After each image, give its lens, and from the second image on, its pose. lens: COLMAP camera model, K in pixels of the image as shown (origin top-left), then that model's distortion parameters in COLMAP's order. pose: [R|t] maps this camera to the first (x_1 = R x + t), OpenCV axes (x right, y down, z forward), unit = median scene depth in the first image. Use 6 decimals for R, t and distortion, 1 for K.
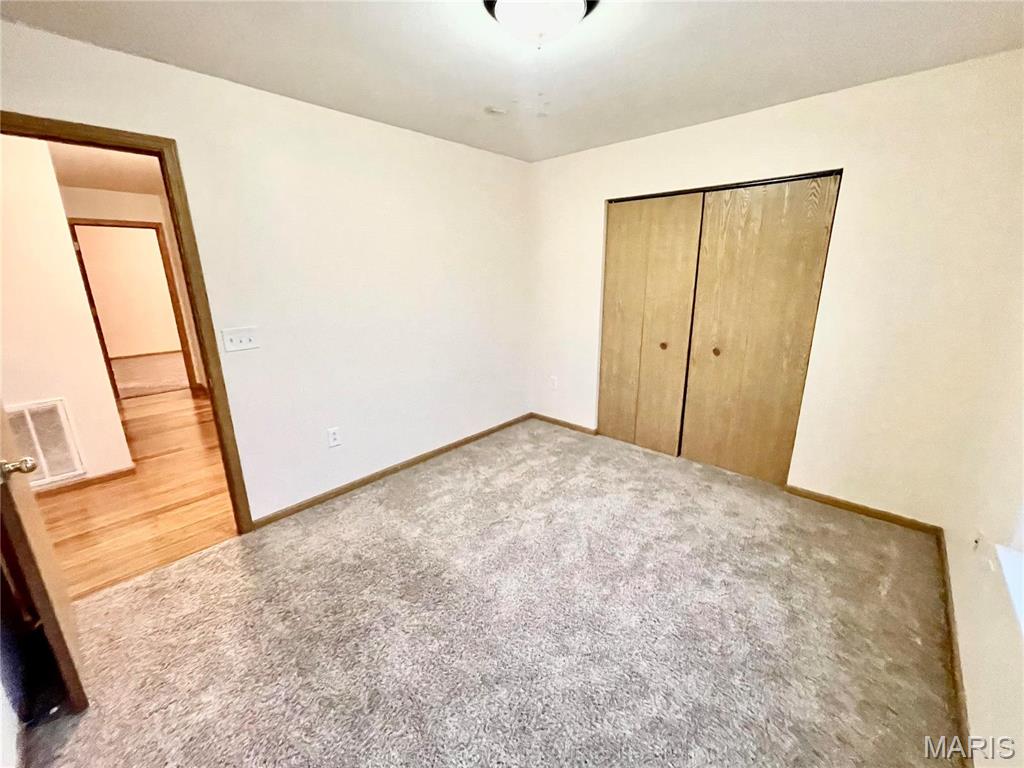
lens RADIAL K [[410.3, 0, 514.1], [0, 410.3, 385.8], [0, 0, 1]] dist [-0.002251, -0.000285]
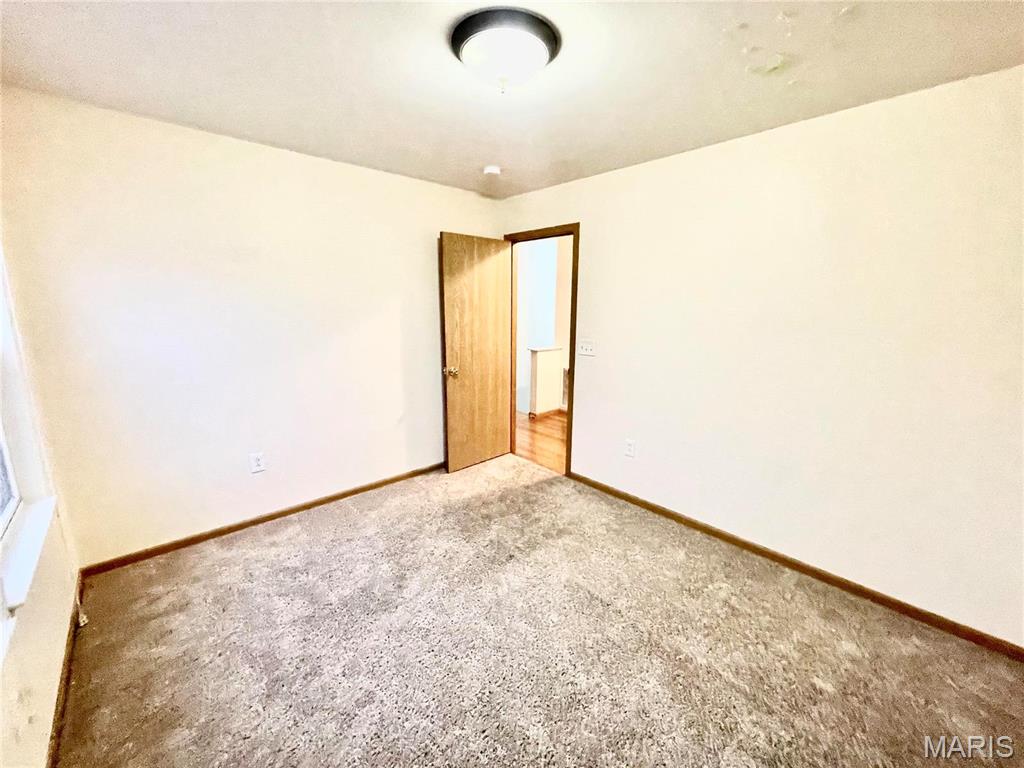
lens RADIAL K [[410.3, 0, 510.2], [0, 410.3, 384.8], [0, 0, 1]] dist [-0.002251, -0.000285]
pose [[-0.093672, 0.210012, -0.973201, 0.758674], [-0.273416, 0.934490, 0.227975, -0.237929], [0.957324, 0.287444, -0.030115, 0.790237]]
